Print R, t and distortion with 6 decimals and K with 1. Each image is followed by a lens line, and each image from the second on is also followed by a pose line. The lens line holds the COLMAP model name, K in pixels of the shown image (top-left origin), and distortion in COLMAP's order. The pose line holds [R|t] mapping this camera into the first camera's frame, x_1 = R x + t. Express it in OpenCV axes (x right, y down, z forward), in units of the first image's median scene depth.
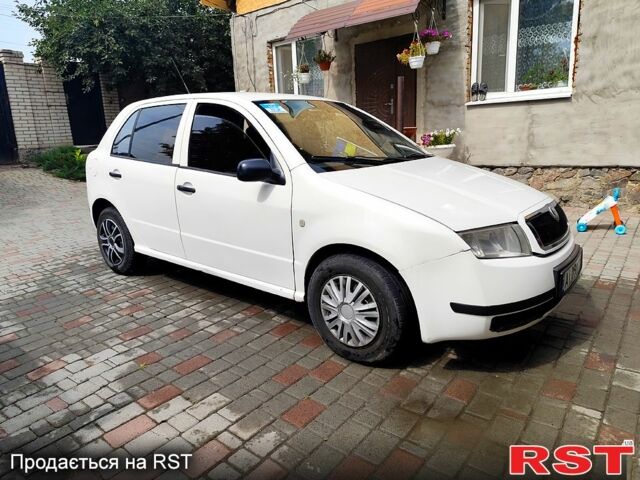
lens RADIAL K [[439.0, 0, 320.6], [0, 439.0, 239.2], [0, 0, 1]] dist [0.008141, -0.010062]
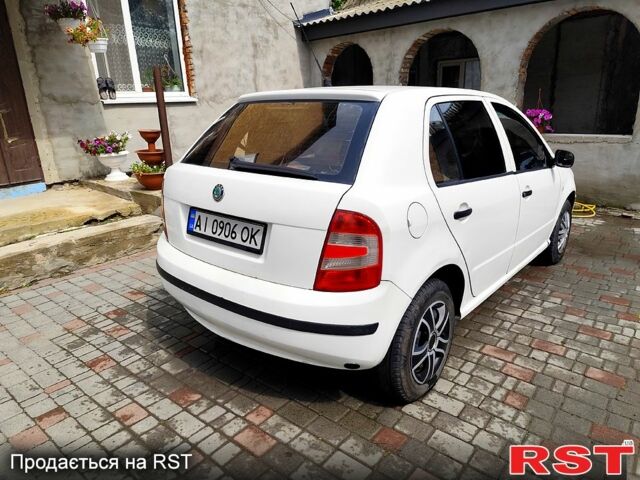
lens RADIAL K [[439.0, 0, 321.5], [0, 439.0, 242.1], [0, 0, 1]] dist [0.008141, -0.010062]
pose [[0.030585, -0.264561, 0.963884, -0.658540], [0.260442, 0.933133, 0.247857, -0.191206], [-0.965005, 0.243455, 0.097443, 0.705637]]
